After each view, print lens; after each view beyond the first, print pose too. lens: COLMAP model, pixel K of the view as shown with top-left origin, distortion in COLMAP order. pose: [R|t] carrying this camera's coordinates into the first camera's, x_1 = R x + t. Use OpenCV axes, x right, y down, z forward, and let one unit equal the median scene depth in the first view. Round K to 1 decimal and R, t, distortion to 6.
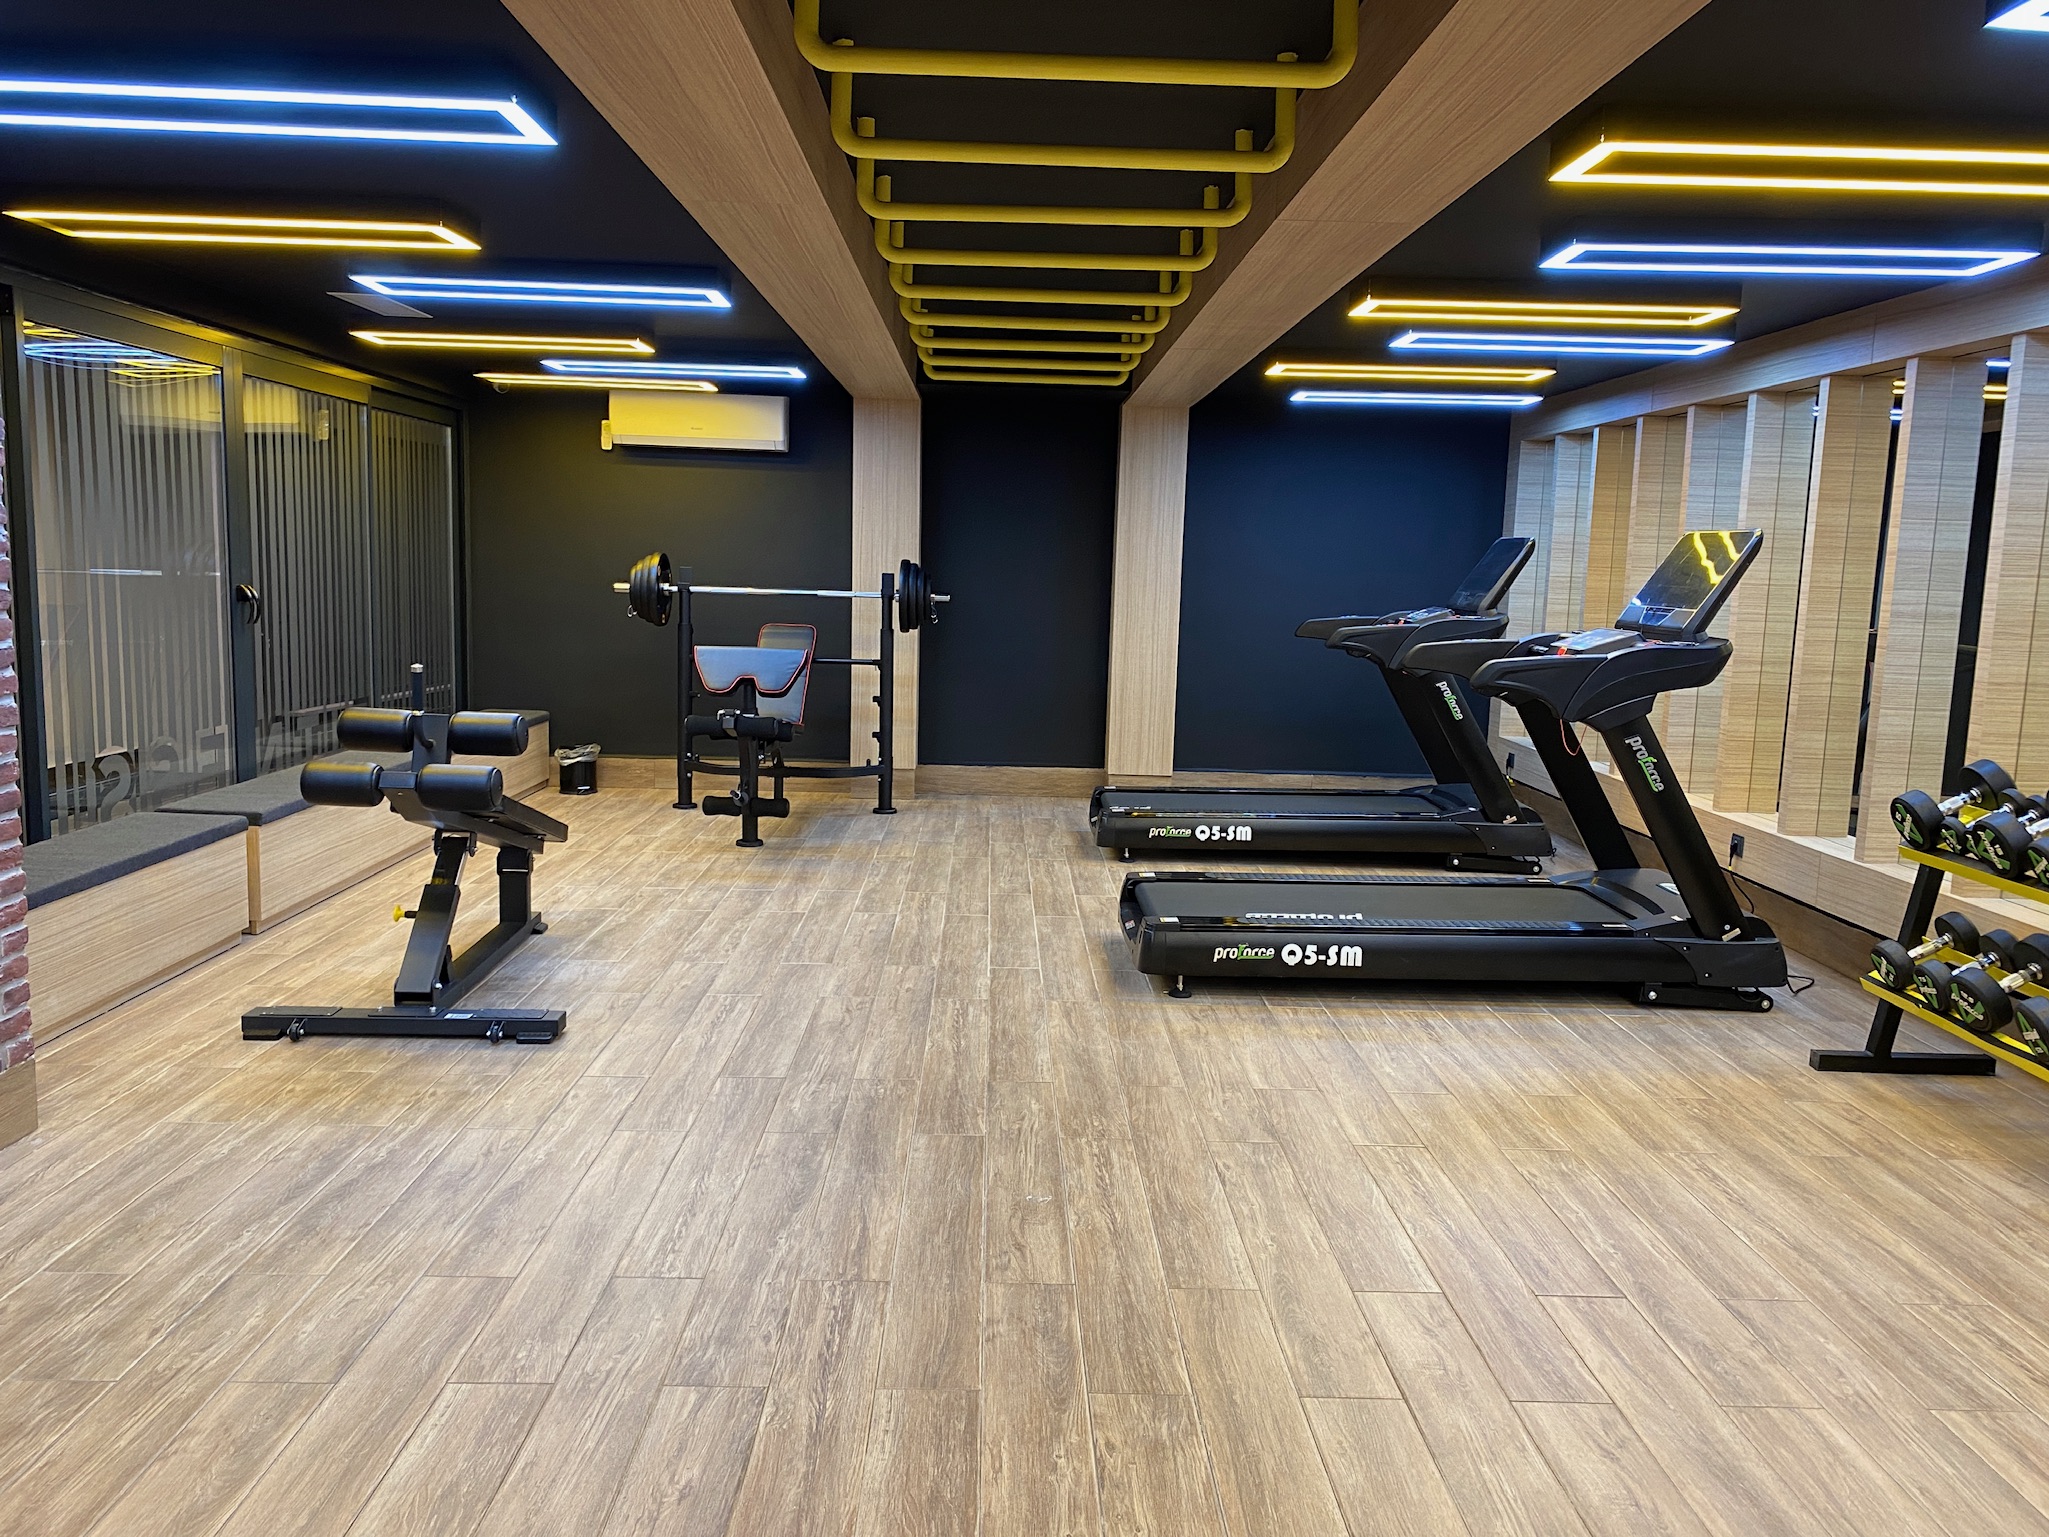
lens RADIAL K [[1554.5, 0, 1024.5], [0, 1554.5, 768.5], [0, 0, 1]] dist [0.209423, -0.445950]
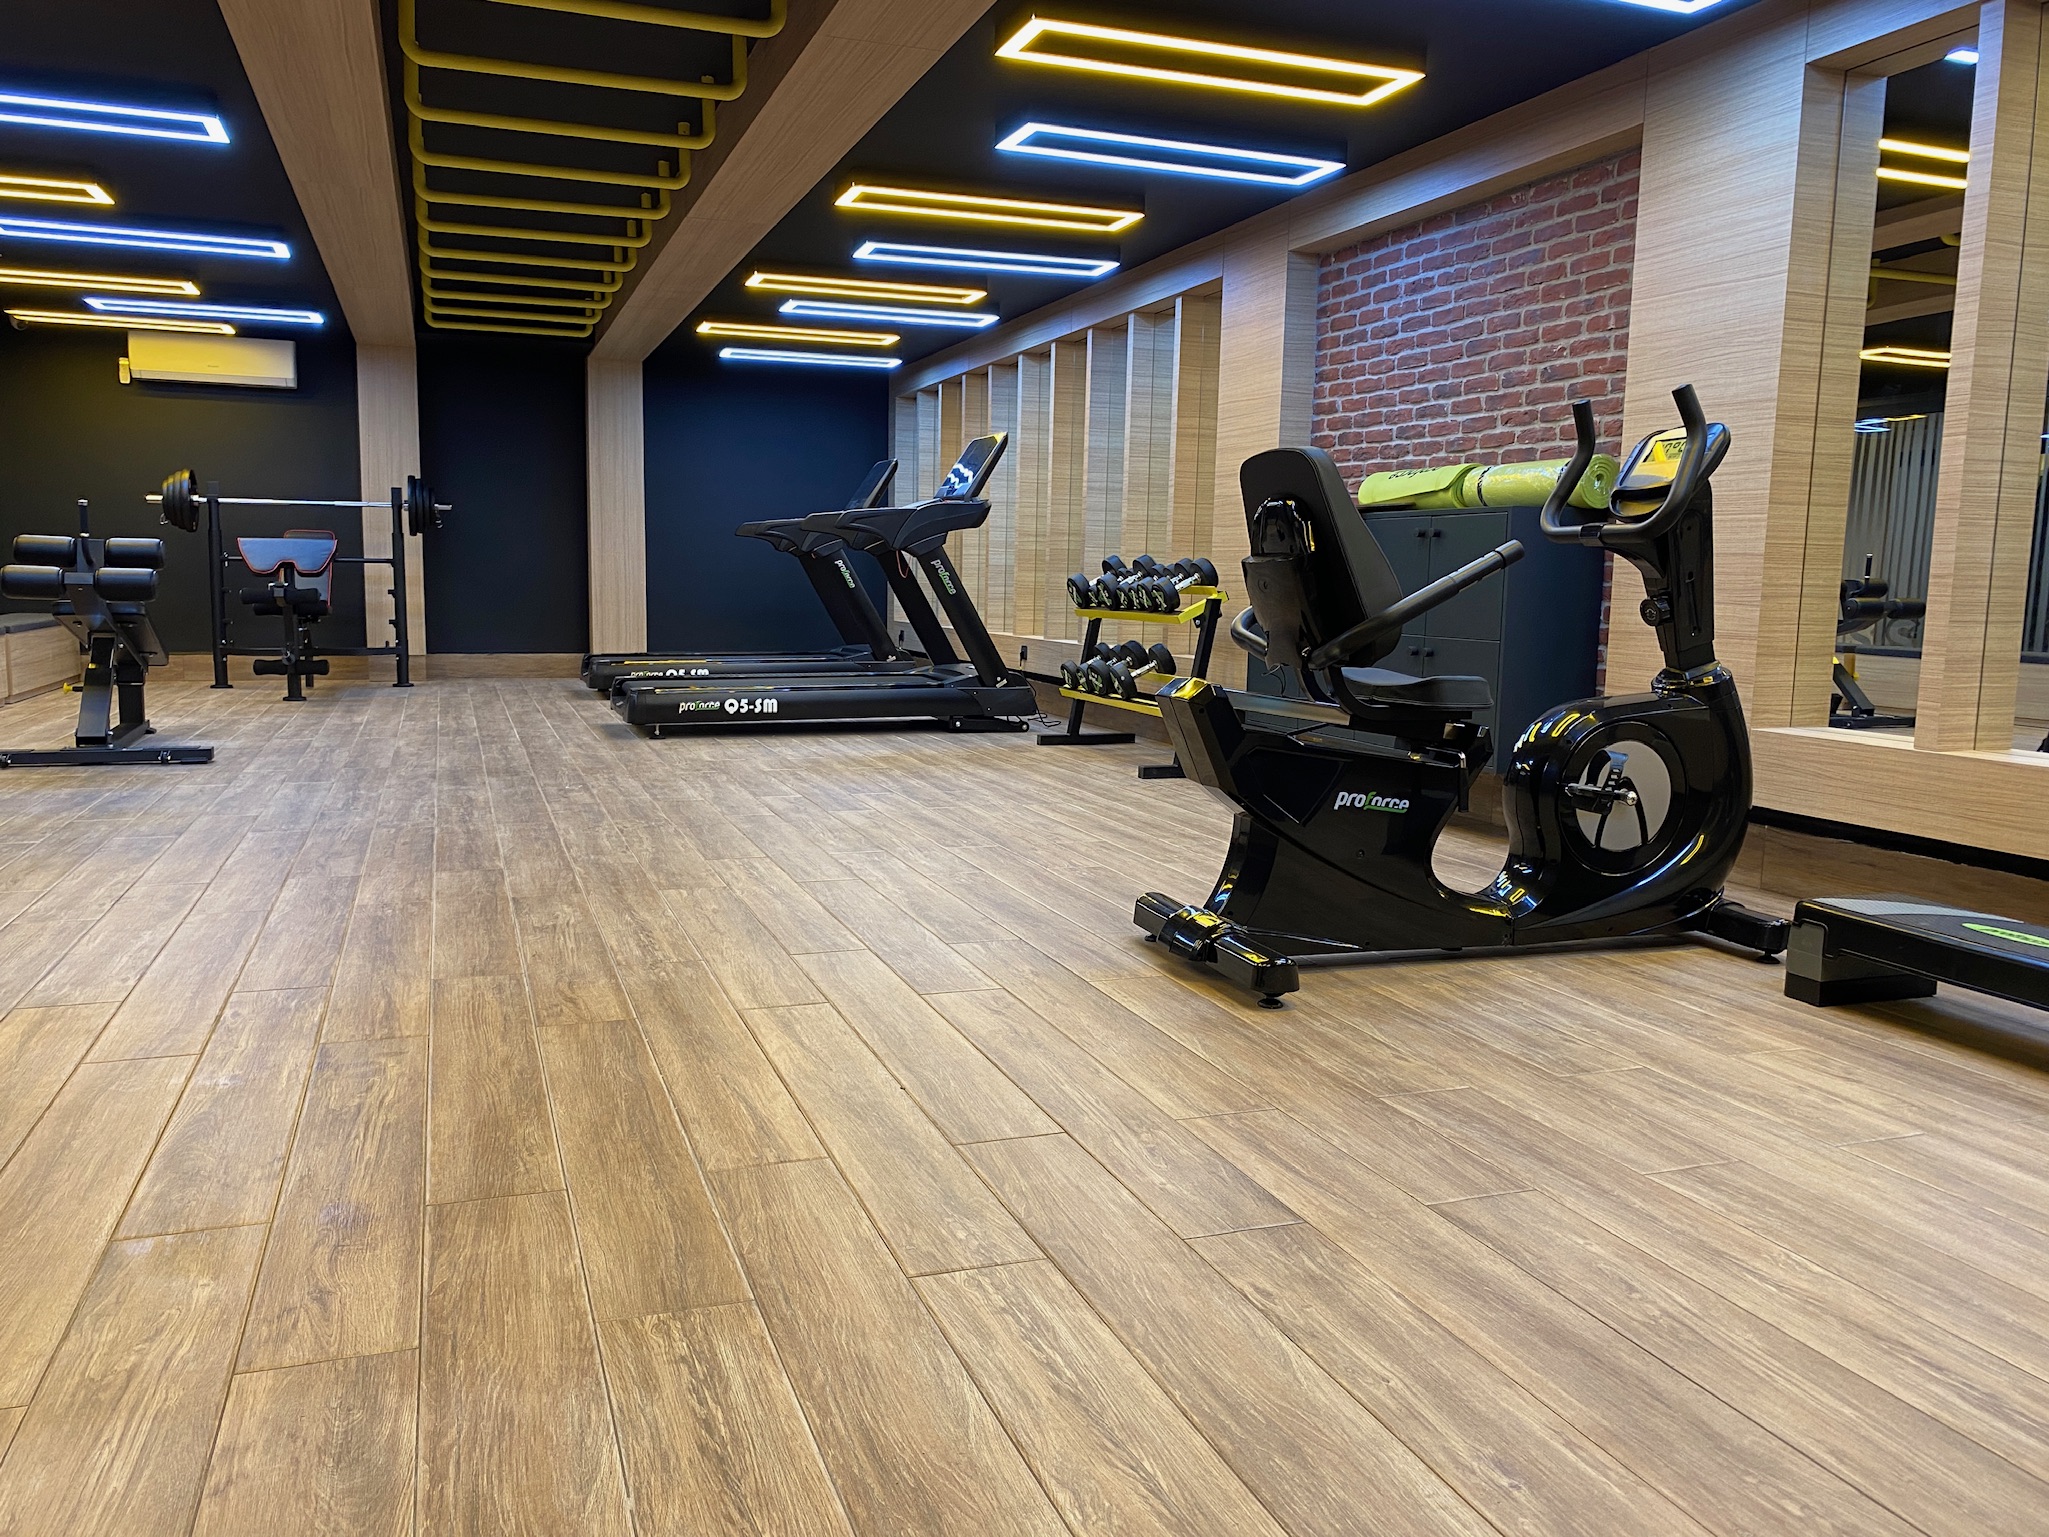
lens RADIAL K [[1569.7, 0, 1023.9], [0, 1569.7, 803.4], [0, 0, 1]] dist [-0.008403, 0.000943]
pose [[0.945629, -0.055192, 0.320530, -0.031879], [0.048731, 0.998415, 0.028151, 0.116027], [-0.321576, -0.011001, 0.946820, -0.328300]]
